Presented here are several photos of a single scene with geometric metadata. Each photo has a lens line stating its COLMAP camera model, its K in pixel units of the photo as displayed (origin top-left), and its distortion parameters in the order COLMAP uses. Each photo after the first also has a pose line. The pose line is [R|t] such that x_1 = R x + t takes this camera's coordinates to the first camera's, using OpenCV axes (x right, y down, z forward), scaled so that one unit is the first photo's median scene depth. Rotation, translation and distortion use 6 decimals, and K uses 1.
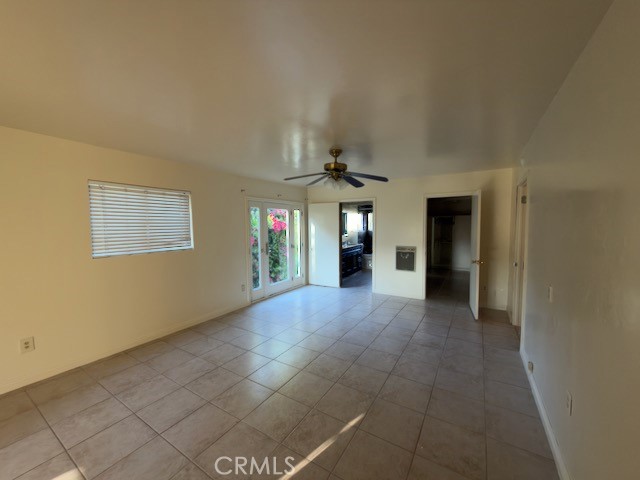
lens RADIAL K [[255.2, 0, 319.8], [0, 255.2, 240.4], [0, 0, 1]] dist [-0.000908, 0.000178]
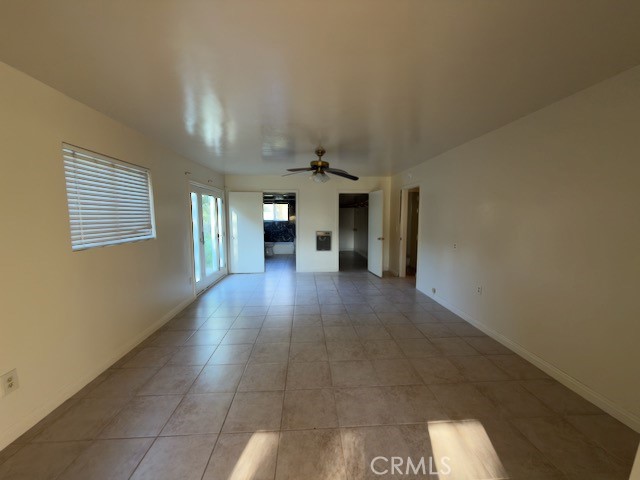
lens RADIAL K [[255.2, 0, 319.9], [0, 255.2, 241.0], [0, 0, 1]] dist [-0.000908, 0.000178]
pose [[0.814790, -0.049973, 0.577598, -0.557544], [0.031650, 0.998627, 0.041753, 0.024647], [-0.578891, -0.015739, 0.815253, -0.006856]]
